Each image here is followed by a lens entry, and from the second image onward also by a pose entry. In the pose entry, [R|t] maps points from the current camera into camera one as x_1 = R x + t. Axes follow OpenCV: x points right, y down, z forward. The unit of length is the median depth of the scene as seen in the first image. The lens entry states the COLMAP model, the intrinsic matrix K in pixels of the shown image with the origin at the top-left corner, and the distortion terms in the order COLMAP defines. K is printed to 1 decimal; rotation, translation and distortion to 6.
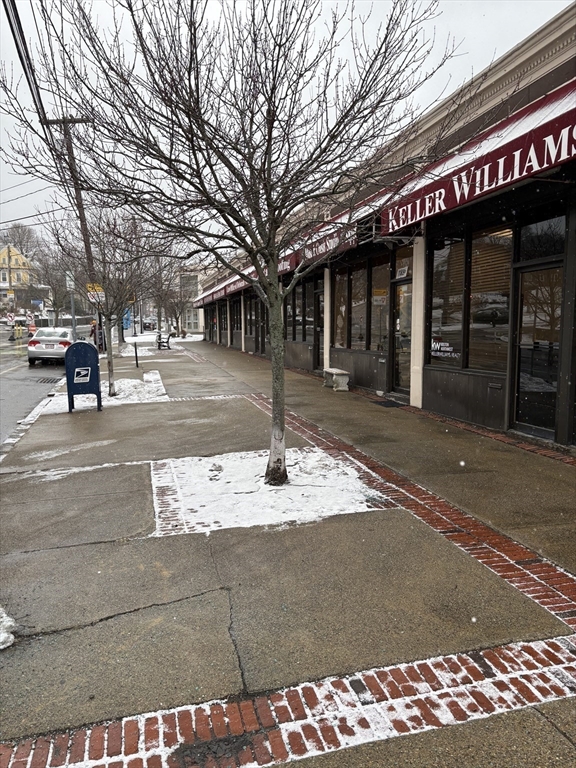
lens RADIAL K [[578.3, 0, 292.7], [0, 578.3, 386.7], [0, 0, 1]] dist [0.052427, -0.054136]
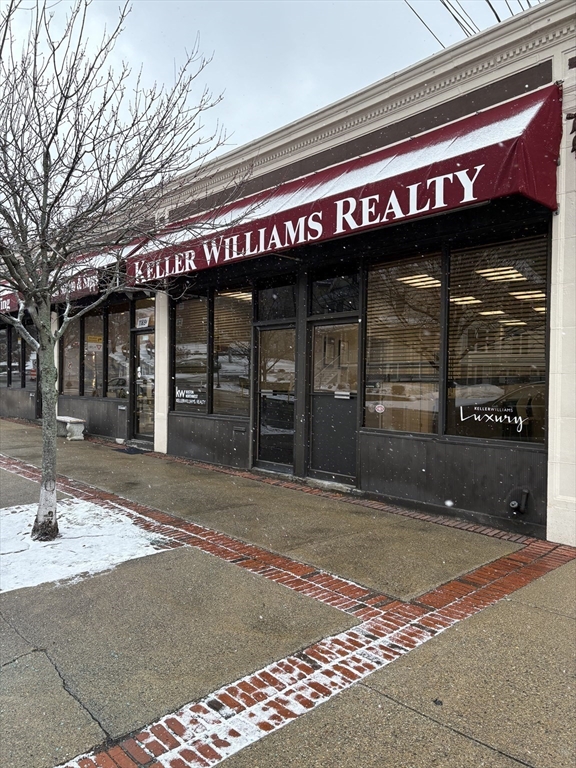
lens RADIAL K [[578.3, 0, 285.6], [0, 578.3, 385.4], [0, 0, 1]] dist [0.052427, -0.054136]
pose [[0.879363, 0.011311, 0.476018, -0.147807], [0.029578, 0.996489, -0.078319, 0.006466], [-0.475232, 0.082951, 0.875941, -0.028051]]
